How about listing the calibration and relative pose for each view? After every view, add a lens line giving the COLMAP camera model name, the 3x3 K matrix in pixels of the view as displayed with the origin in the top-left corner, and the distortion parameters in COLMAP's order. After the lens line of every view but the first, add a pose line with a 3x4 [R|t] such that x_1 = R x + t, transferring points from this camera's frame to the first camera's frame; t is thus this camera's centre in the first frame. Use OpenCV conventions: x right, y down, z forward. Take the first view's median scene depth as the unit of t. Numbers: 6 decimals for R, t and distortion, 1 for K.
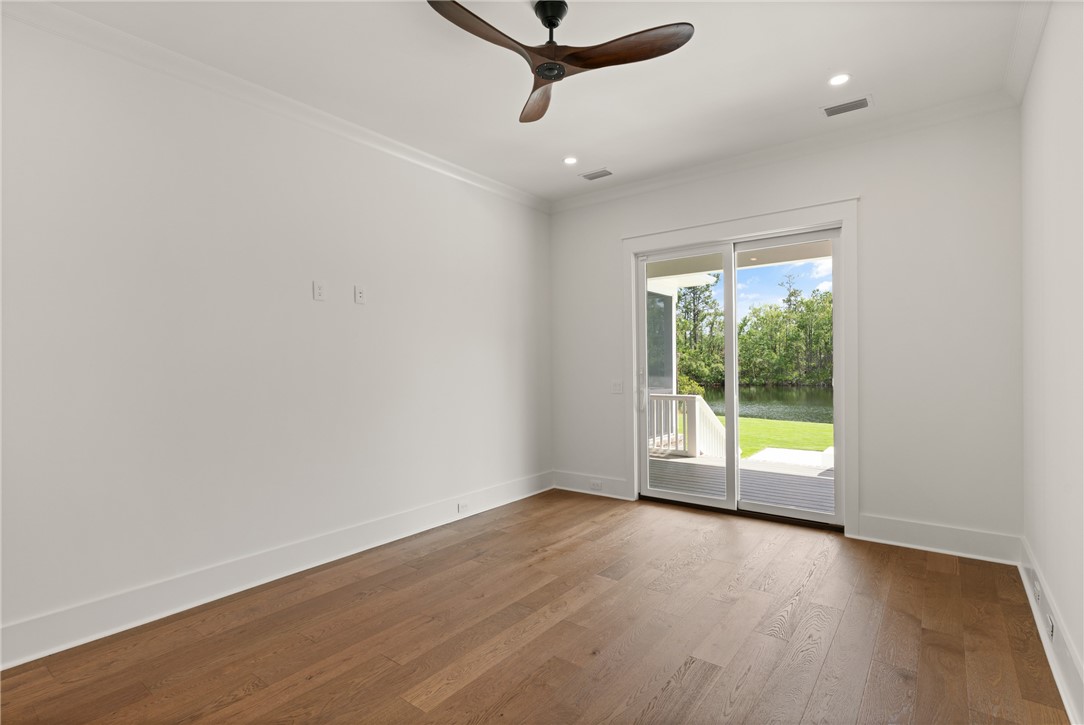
lens RADIAL K [[525.3, 0, 547.3], [0, 525.3, 367.3], [0, 0, 1]] dist [0.012668, 0.000198]
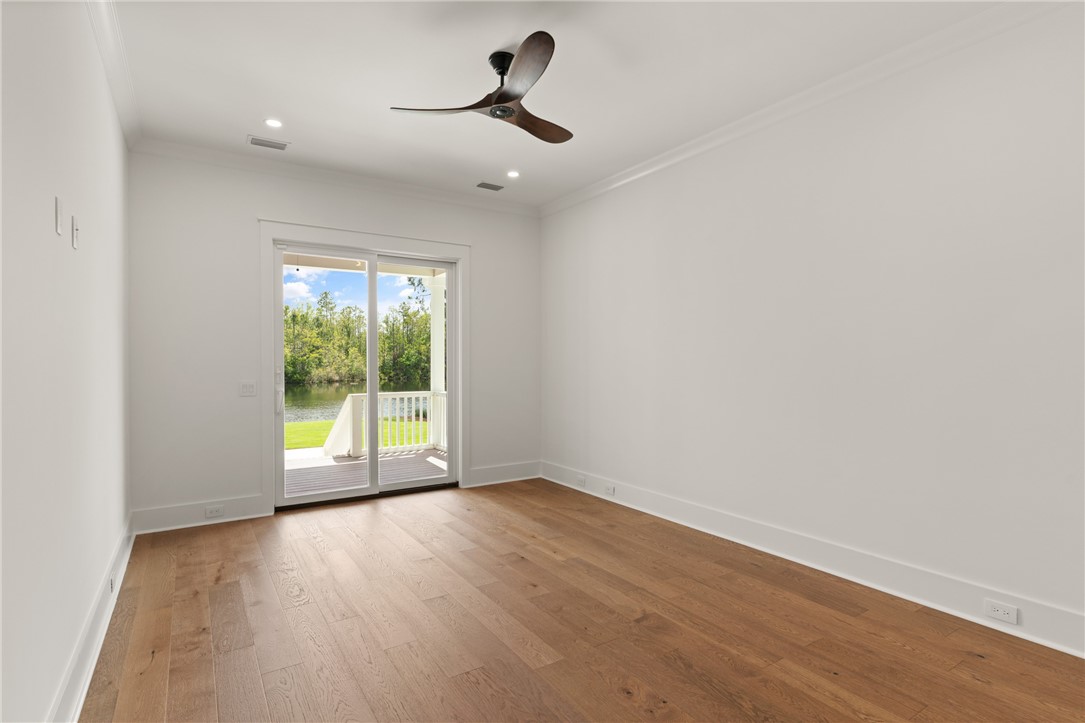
lens RADIAL K [[546.5, 0, 543.1], [0, 546.5, 362.3], [0, 0, 1]] dist [-0.002231, 0.001603]
pose [[0.332446, 0.002052, 0.943120, -0.622545], [0.001647, 0.999995, -0.002756, -0.002915], [-0.943121, 0.002470, 0.332441, 0.283000]]
